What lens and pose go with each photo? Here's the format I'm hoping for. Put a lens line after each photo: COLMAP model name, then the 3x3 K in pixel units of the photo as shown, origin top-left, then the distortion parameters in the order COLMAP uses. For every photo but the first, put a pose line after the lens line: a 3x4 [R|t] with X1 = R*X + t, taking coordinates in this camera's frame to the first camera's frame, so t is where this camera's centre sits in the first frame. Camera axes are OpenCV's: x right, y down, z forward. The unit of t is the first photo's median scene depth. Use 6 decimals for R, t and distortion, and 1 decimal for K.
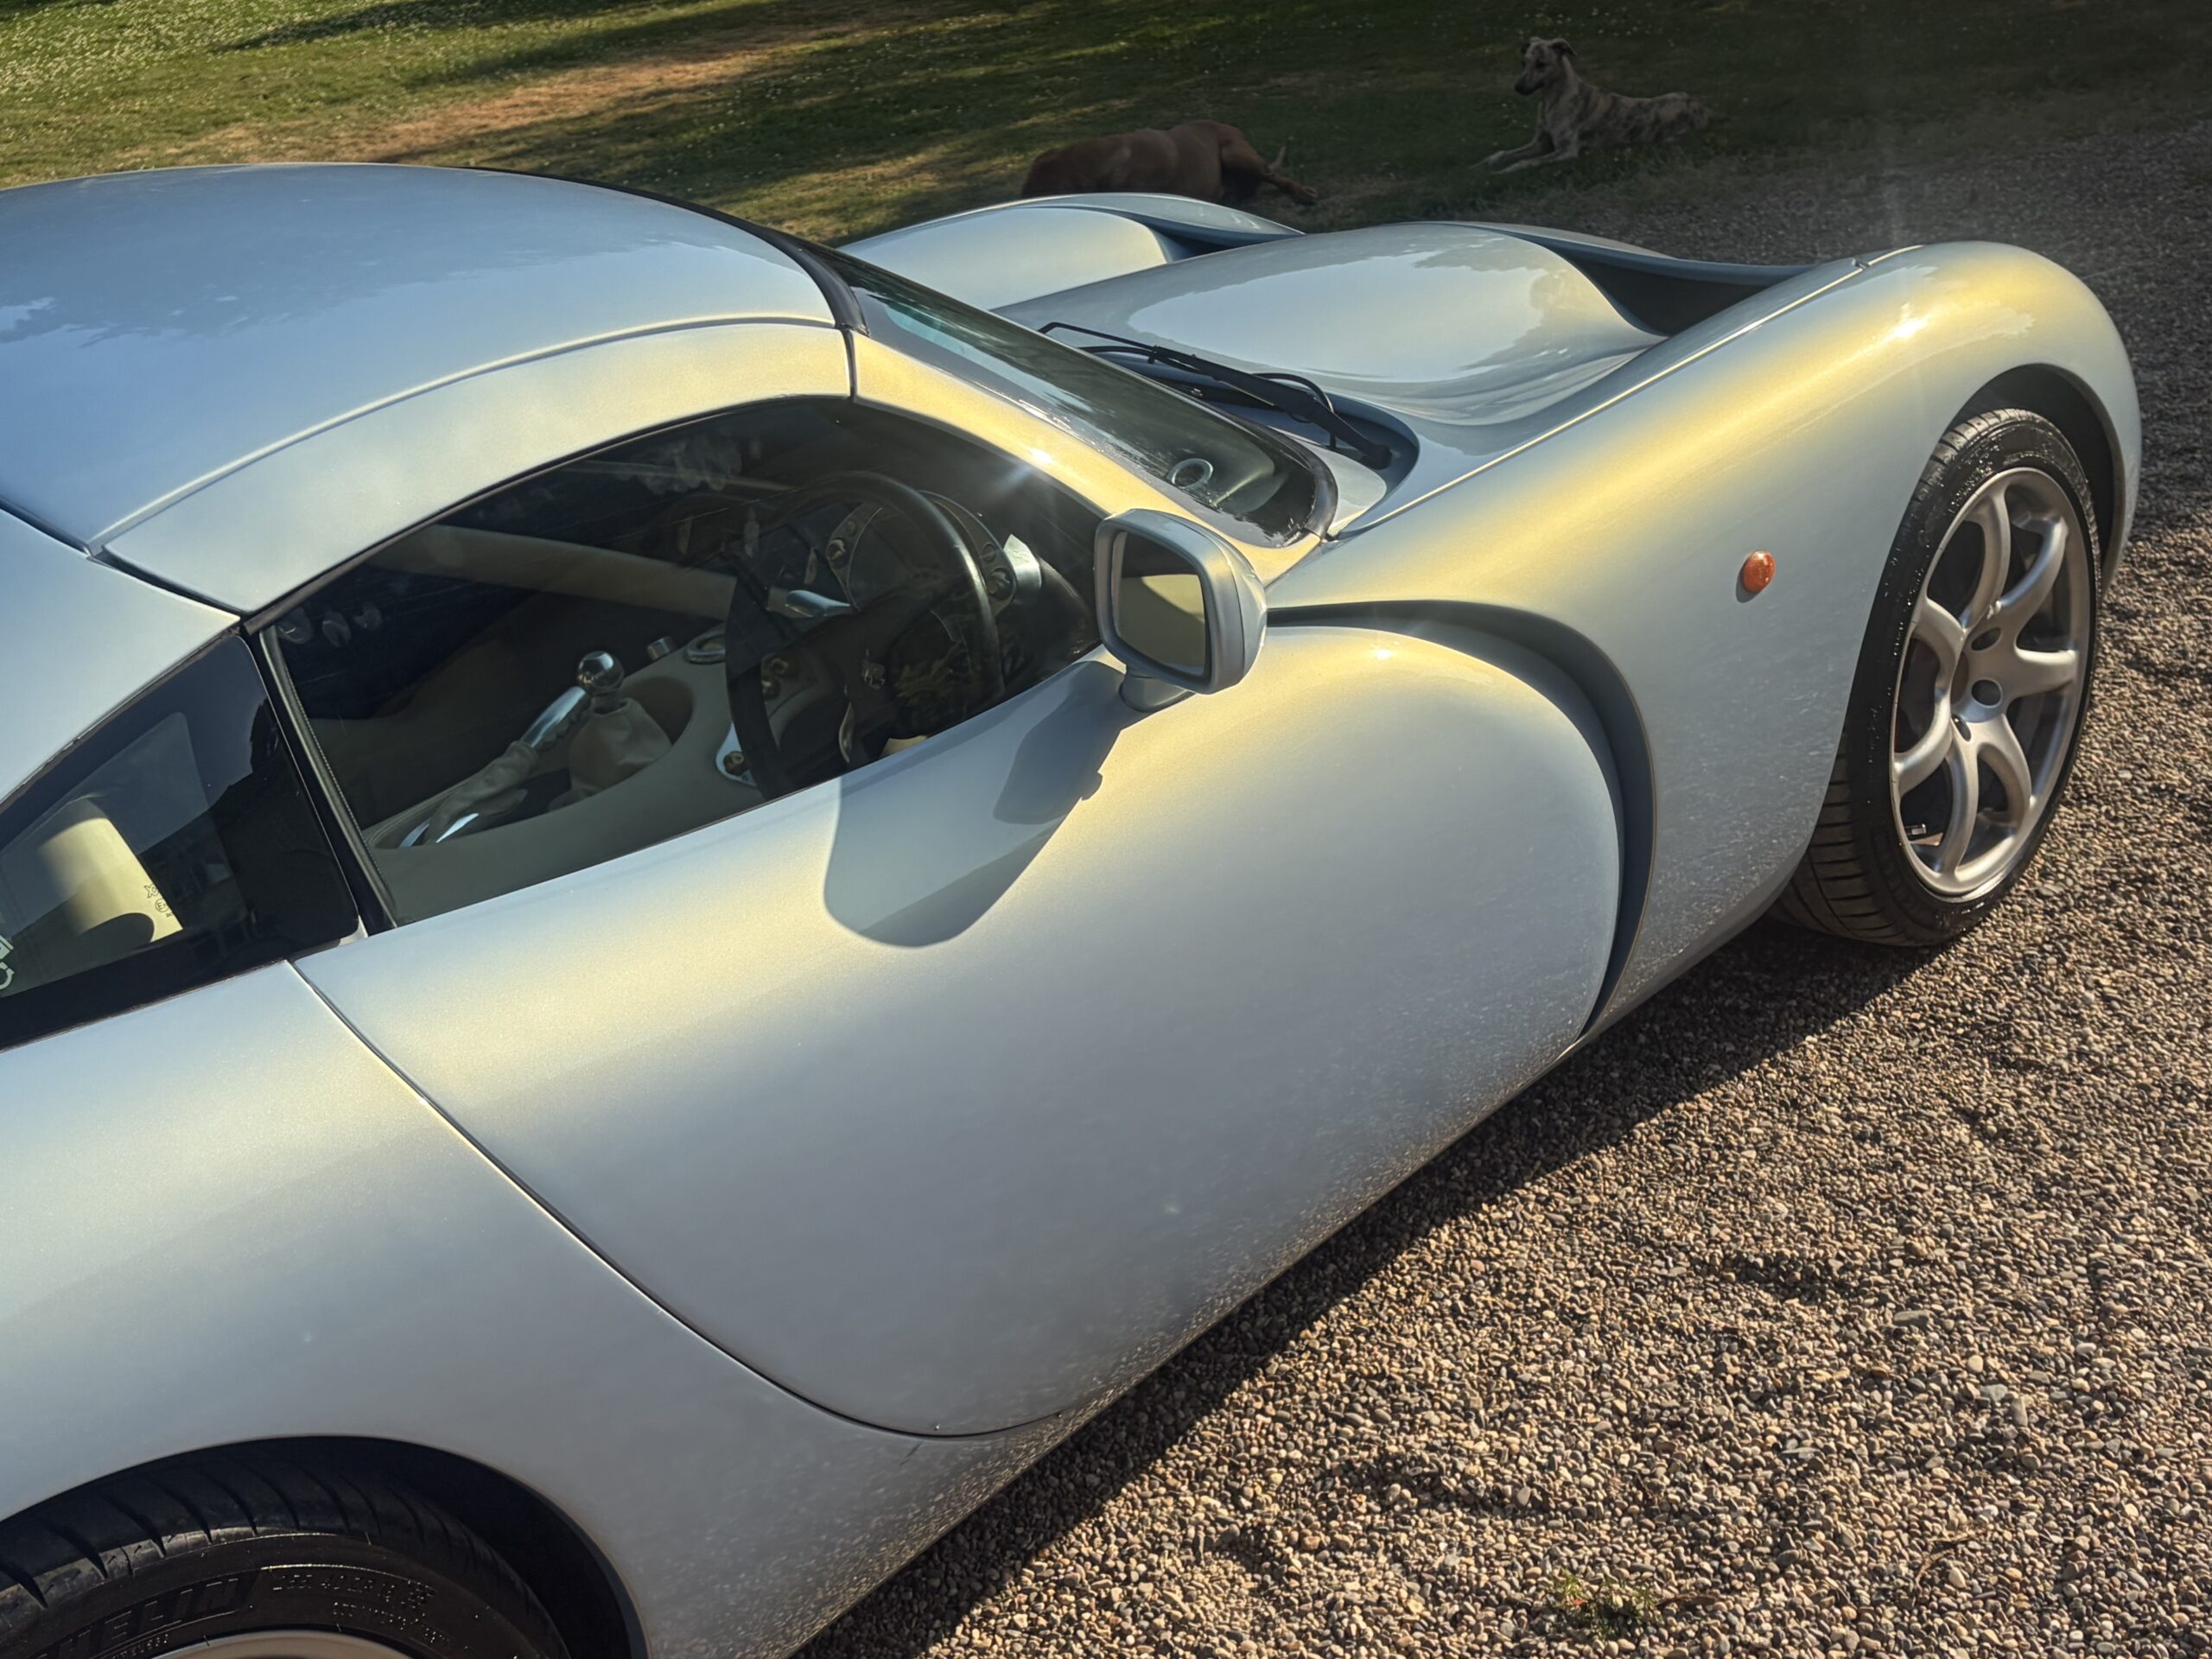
lens RADIAL K [[2646.0, 0, 1127.6], [0, 2646.0, 822.7], [0, 0, 1]] dist [0.026788, 0.000000]
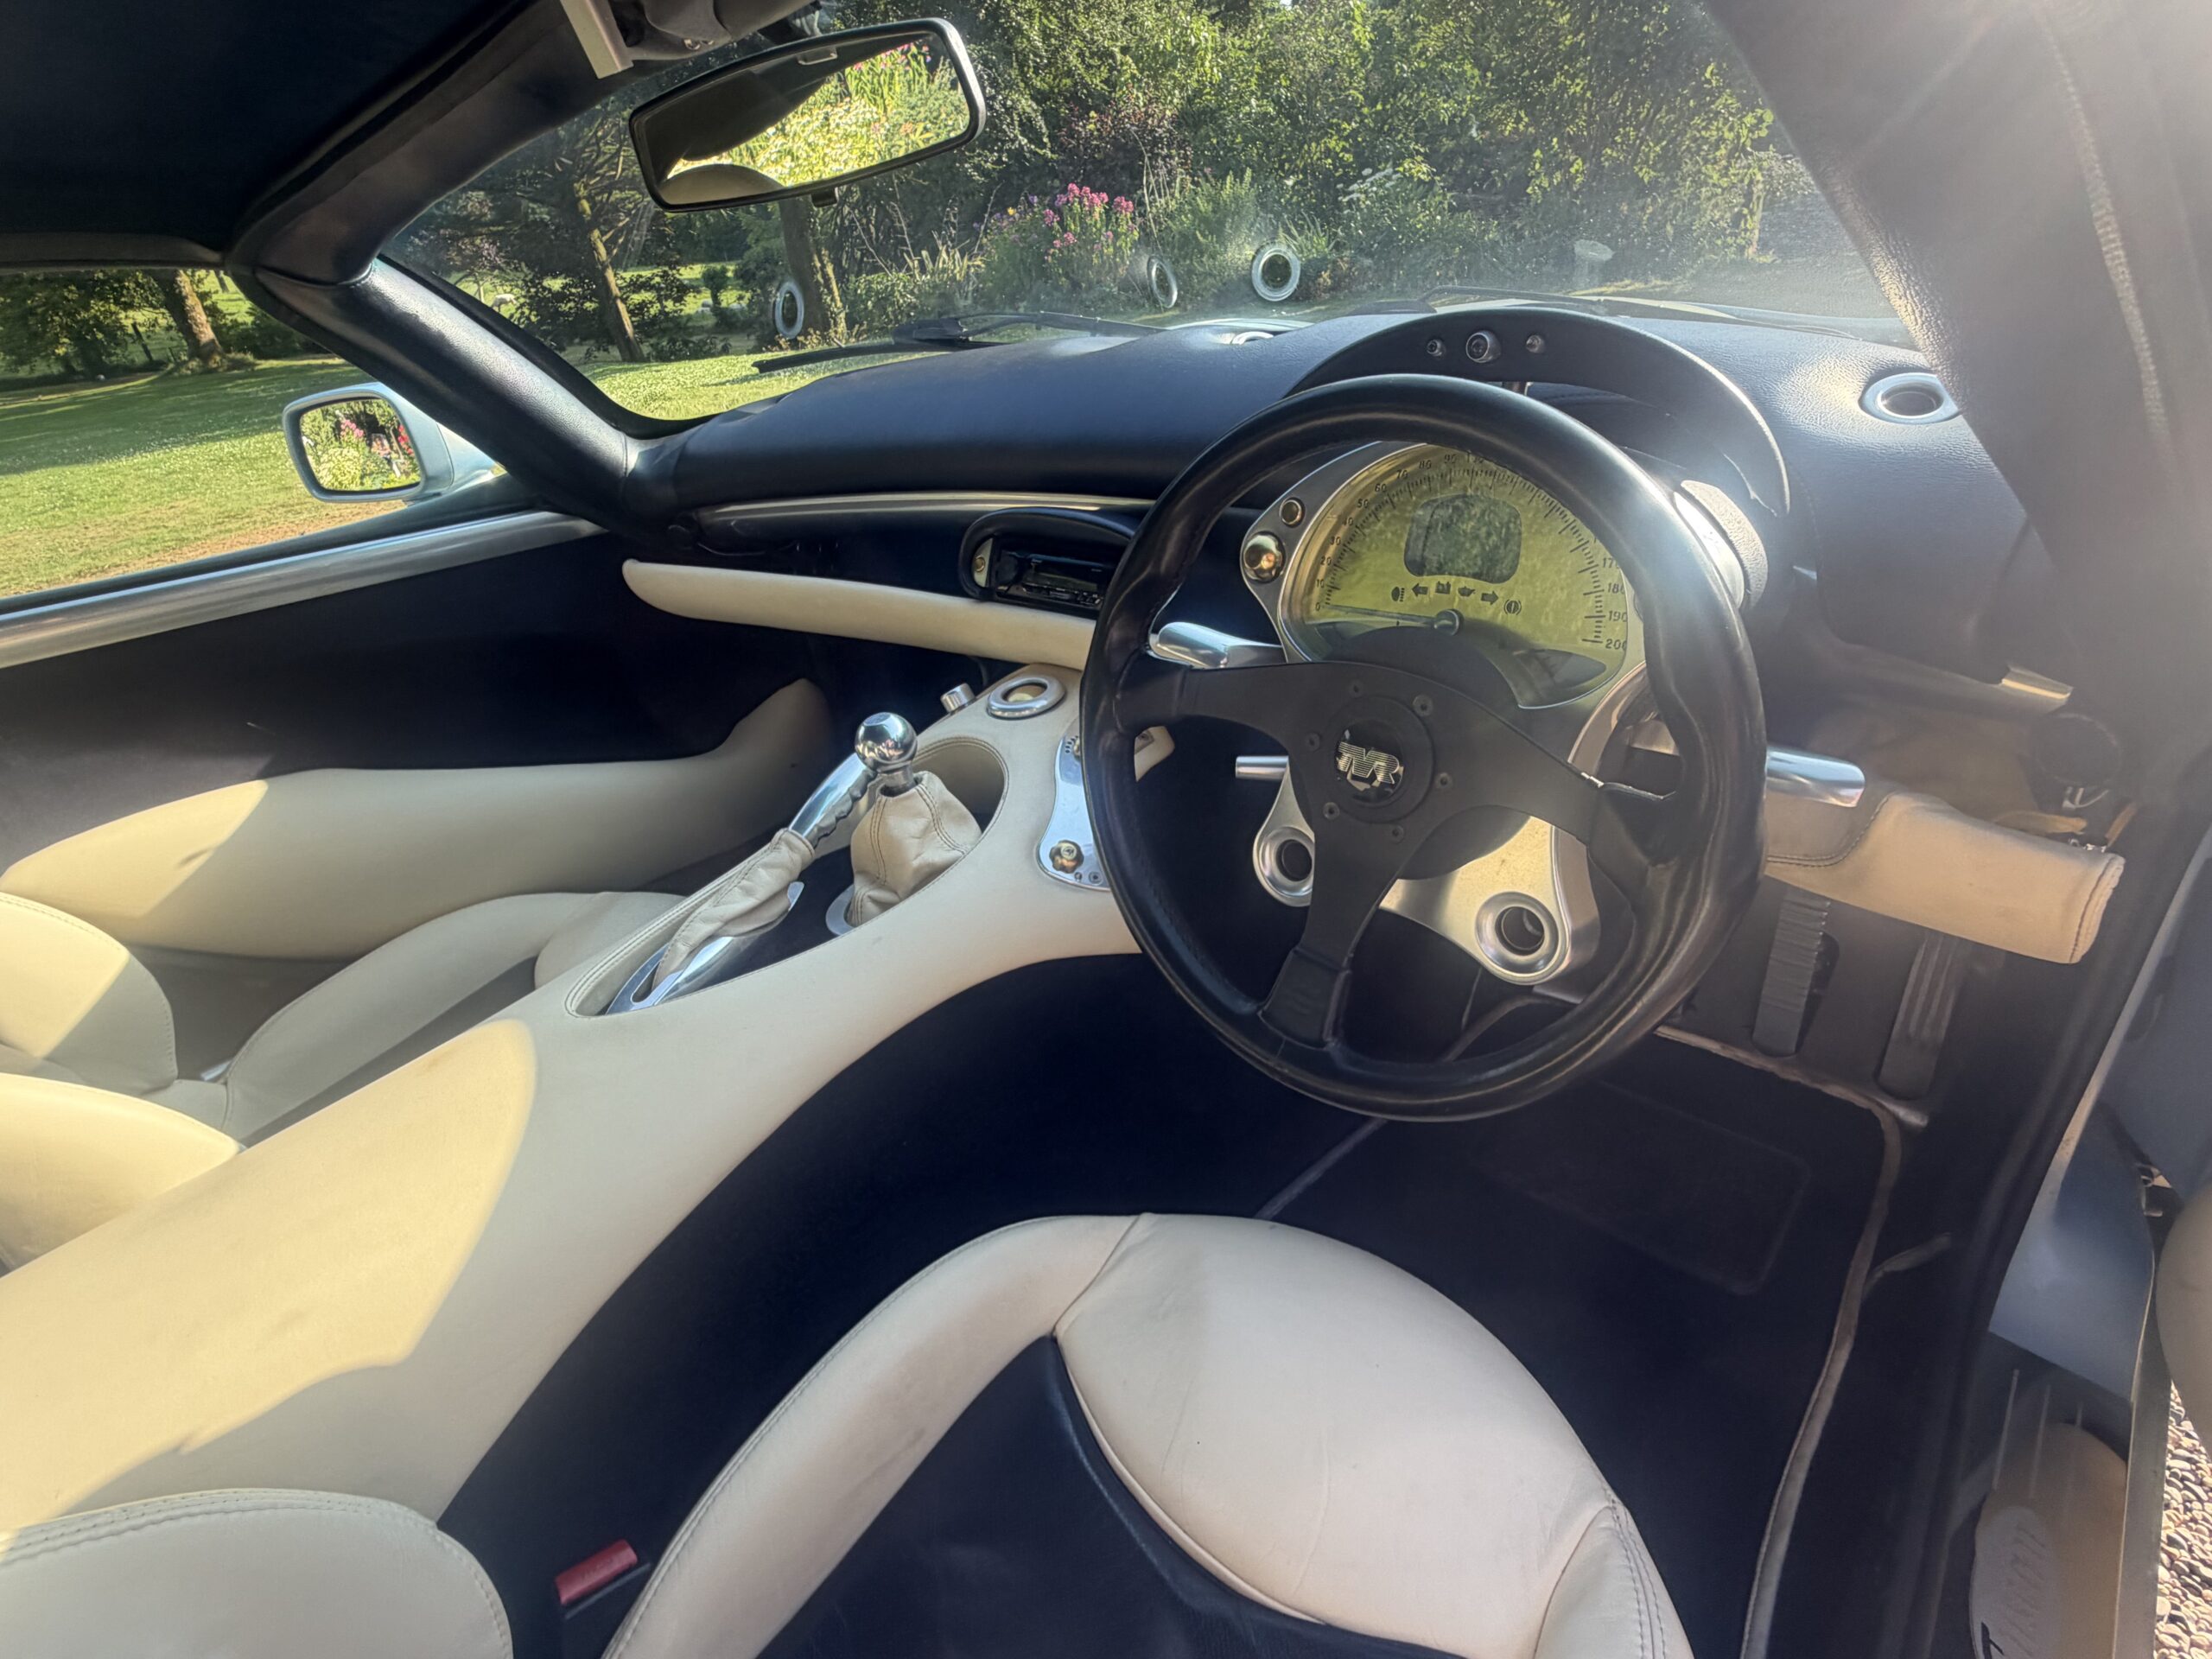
lens RADIAL K [[1086.9, 0, 1112.5], [0, 1086.9, 831.8], [0, 0, 1]] dist [-0.003871, -0.000101]
pose [[0.999829, -0.018069, -0.004003, -0.132564], [0.018348, 0.996065, 0.086711, -0.056251], [0.002421, -0.086770, 0.996225, 0.682137]]
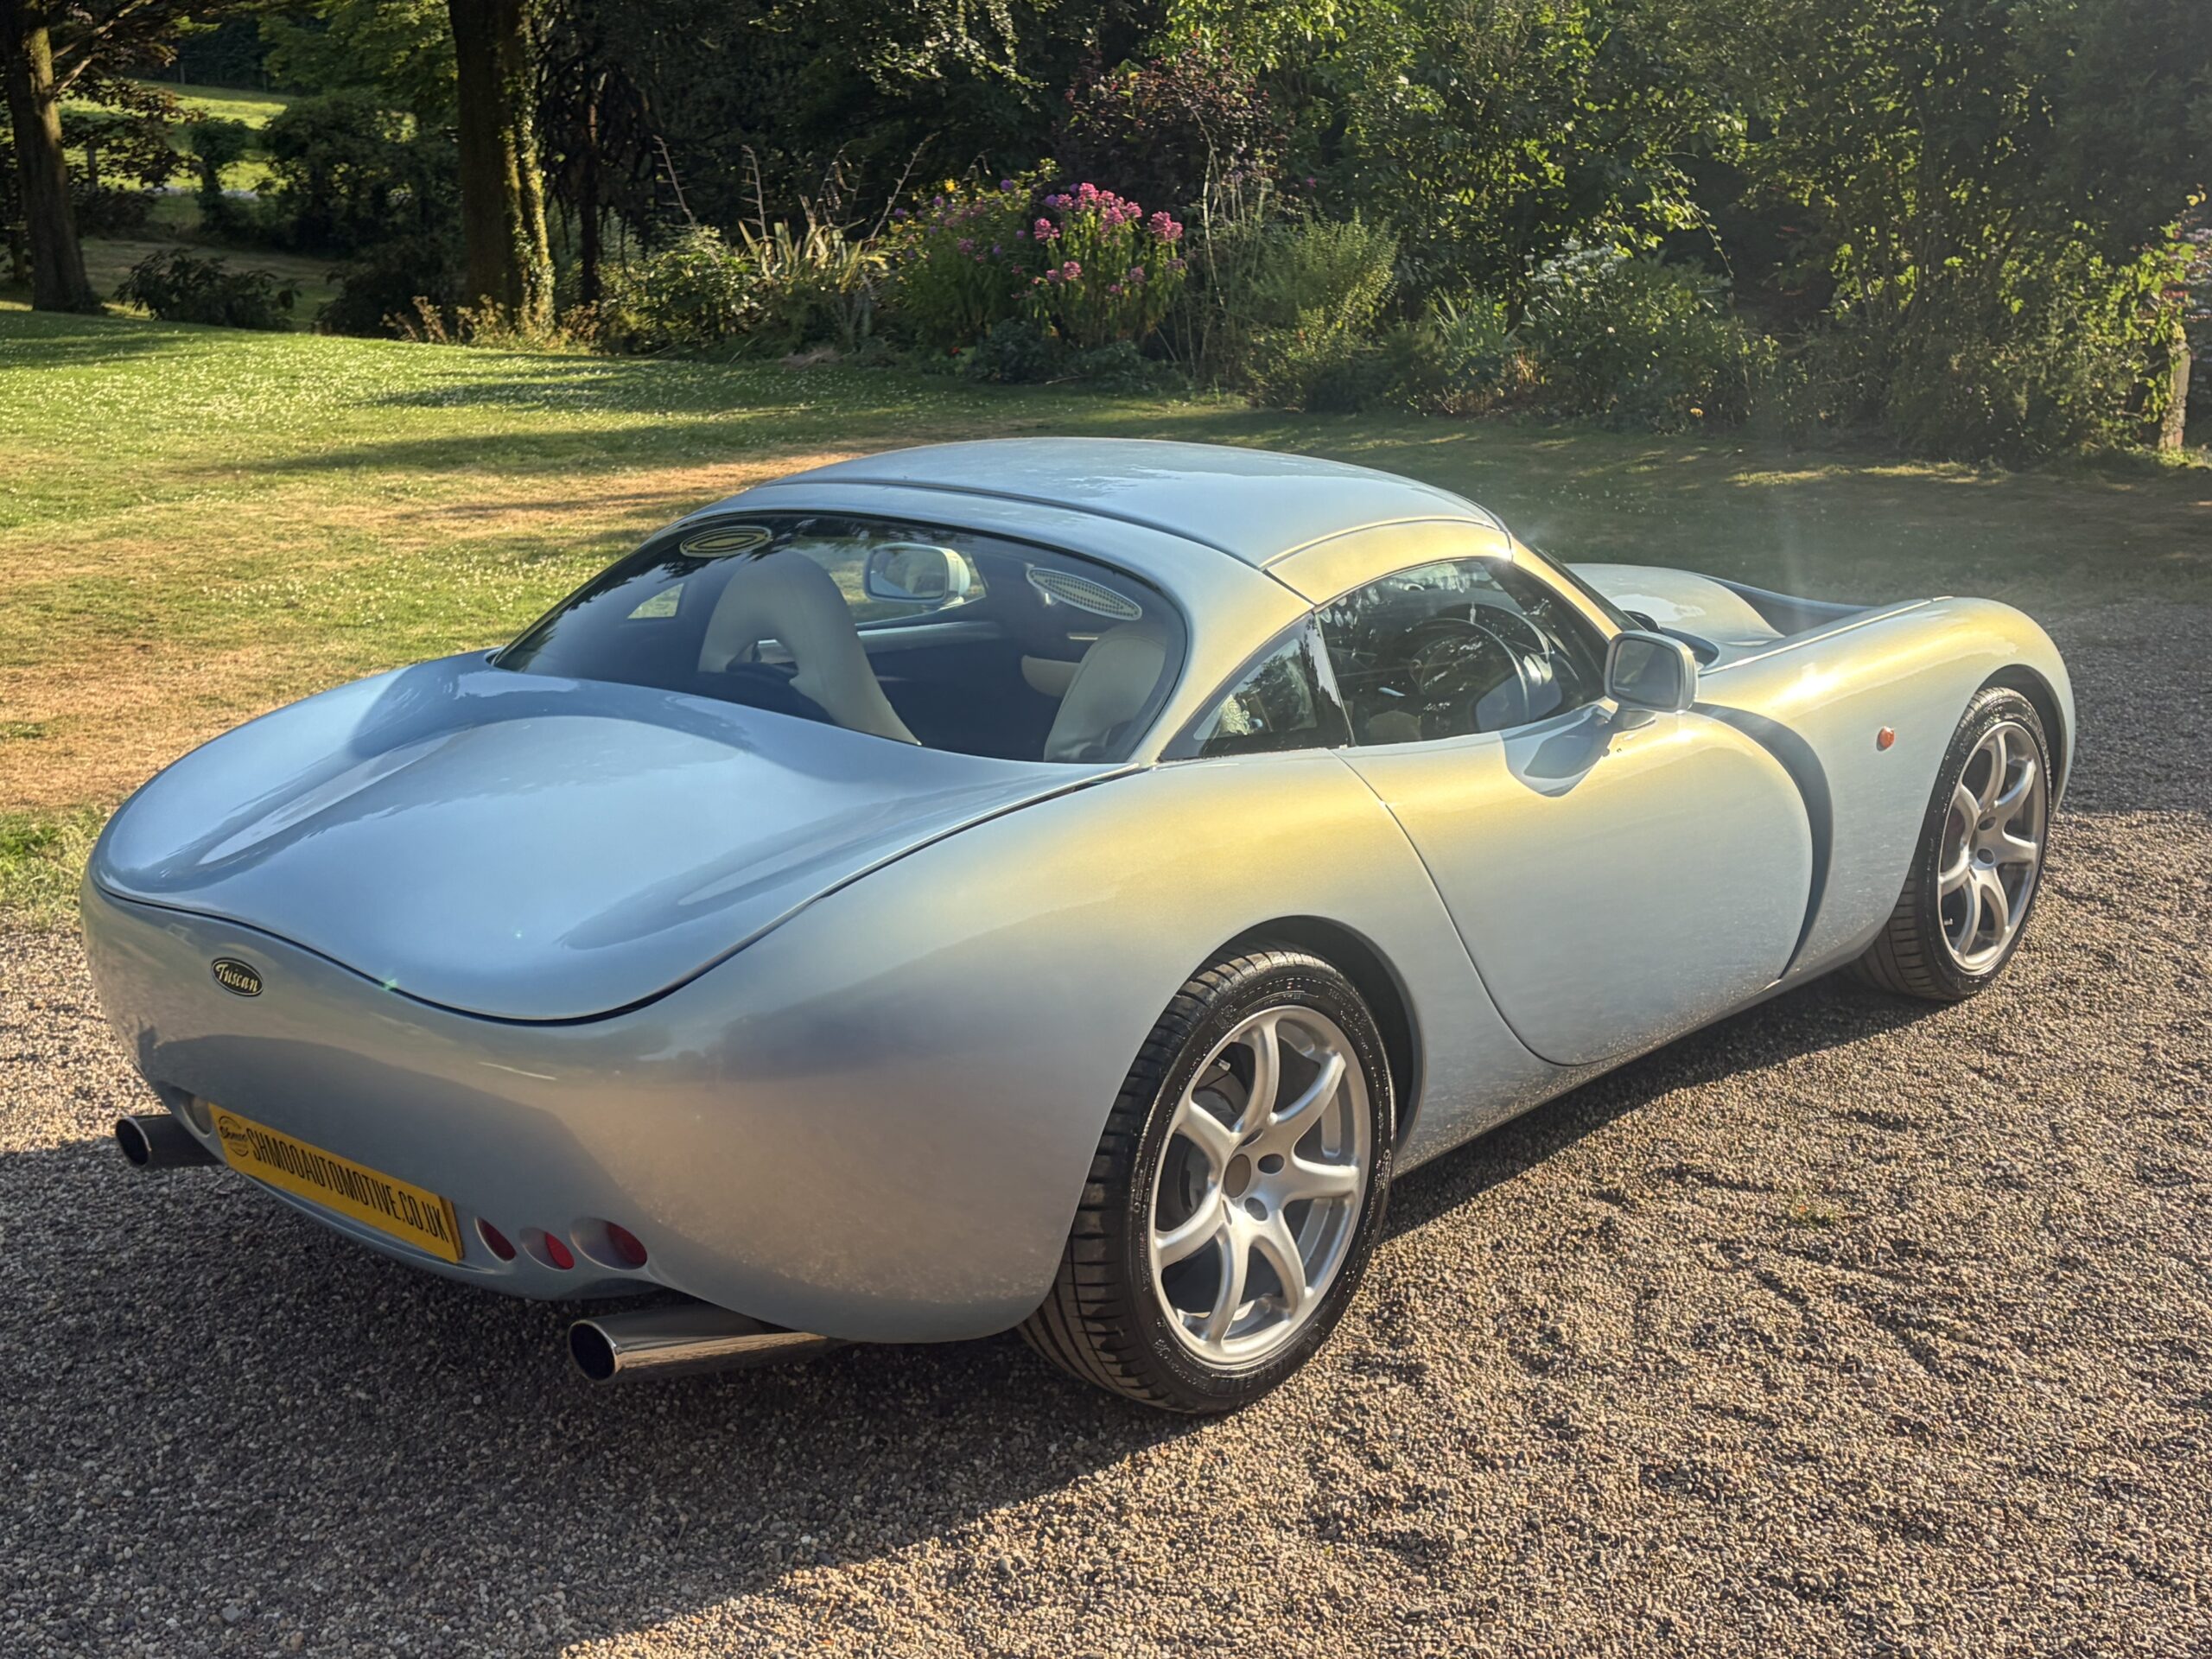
lens RADIAL K [[2751.0, 0, 1106.0], [0, 2751.0, 843.2], [0, 0, 1]] dist [0.030882, 0.000000]
pose [[0.993468, 0.101265, 0.052592, -0.381622], [-0.091035, 0.981273, -0.169752, 0.341119], [-0.068797, 0.163855, 0.984083, -0.810536]]
